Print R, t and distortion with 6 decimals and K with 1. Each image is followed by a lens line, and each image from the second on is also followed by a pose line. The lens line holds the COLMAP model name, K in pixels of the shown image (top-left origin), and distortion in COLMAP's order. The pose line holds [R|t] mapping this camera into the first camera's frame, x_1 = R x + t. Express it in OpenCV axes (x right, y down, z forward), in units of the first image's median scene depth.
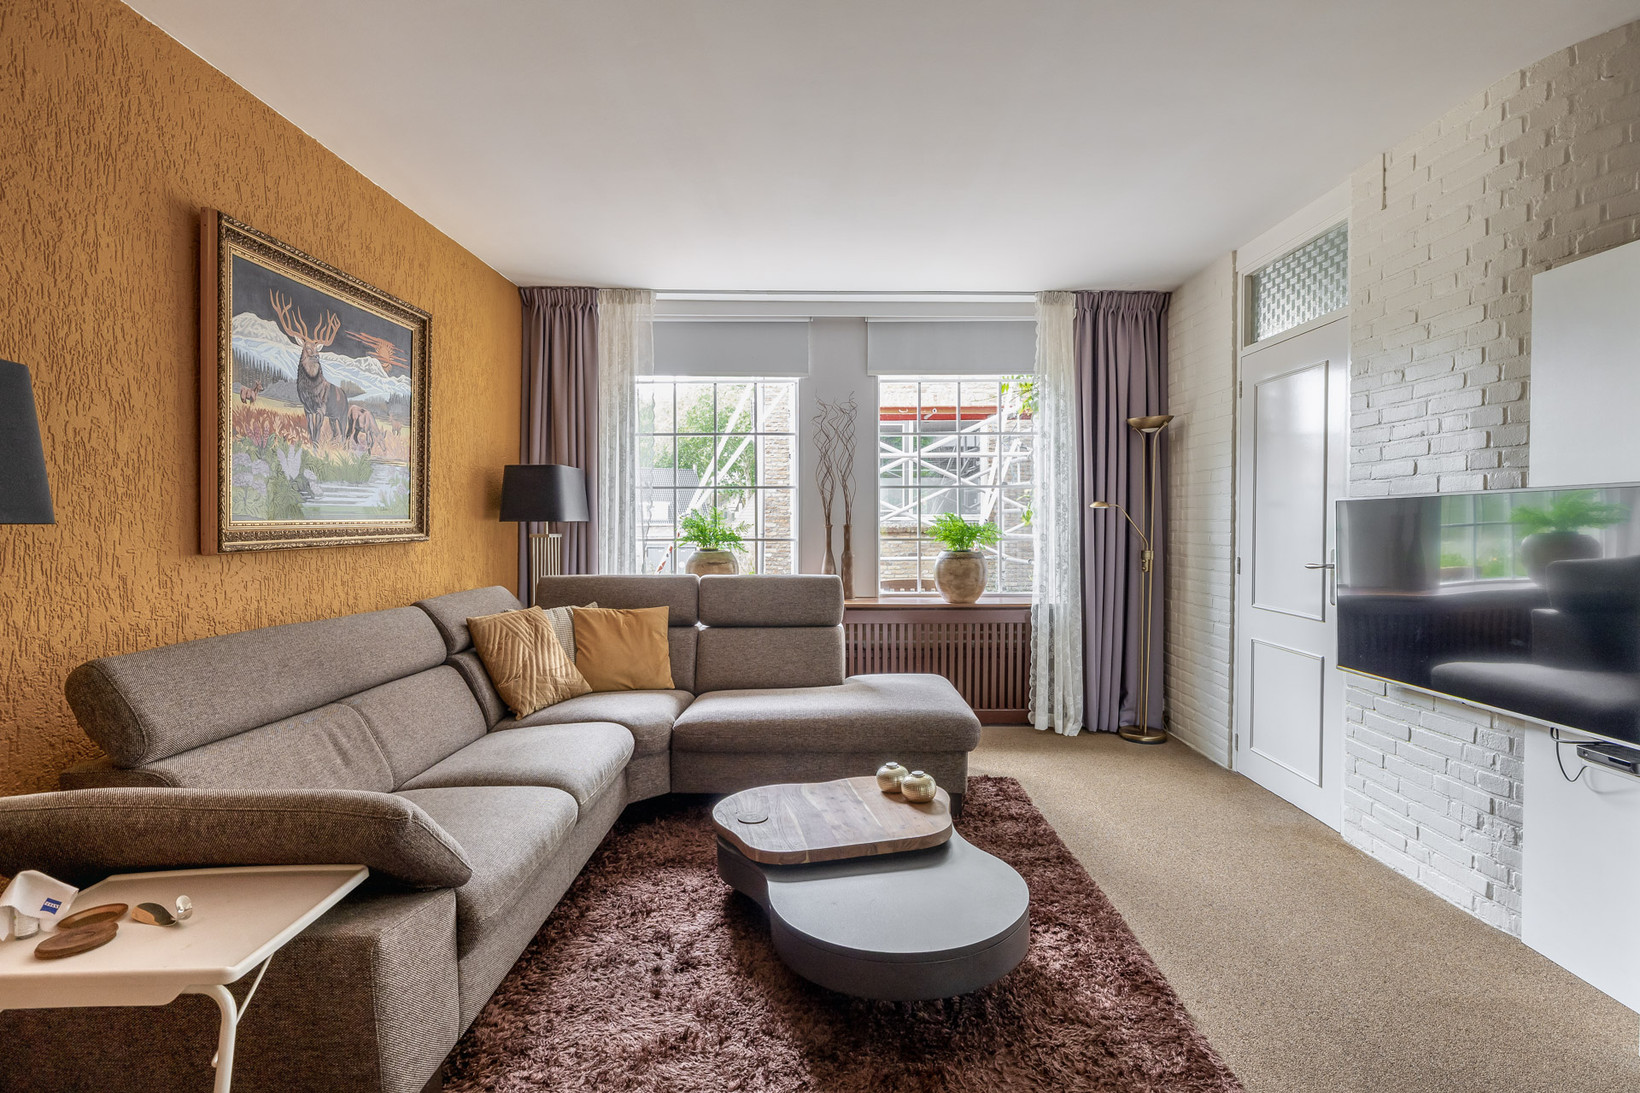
lens RADIAL K [[797.7, 0, 821.1], [0, 797.7, 535.3], [0, 0, 1]] dist [-0.004685, 0.001970]
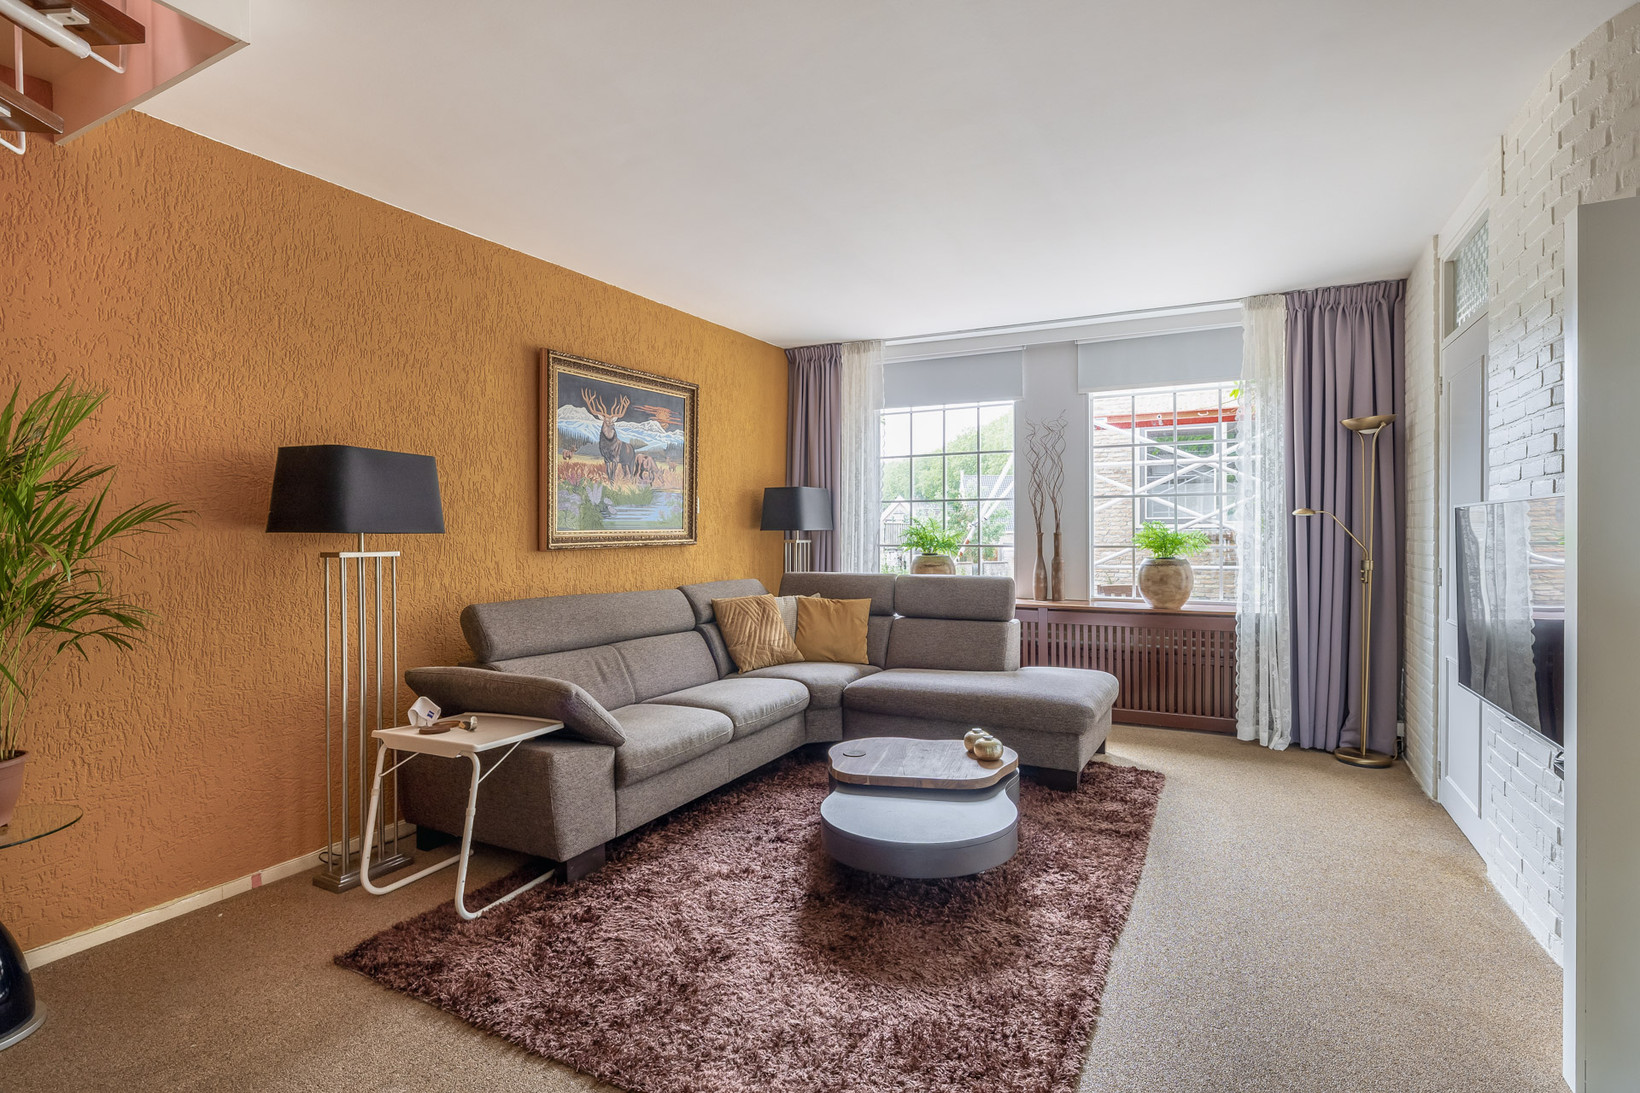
lens RADIAL K [[797.7, 0, 828.0], [0, 797.7, 534.5], [0, 0, 1]] dist [-0.004685, 0.001970]
pose [[0.890610, 0.000784, -0.454767, 0.404640], [-0.005143, 0.999952, -0.008348, 0.000306], [0.454739, 0.009774, 0.890571, -0.176907]]
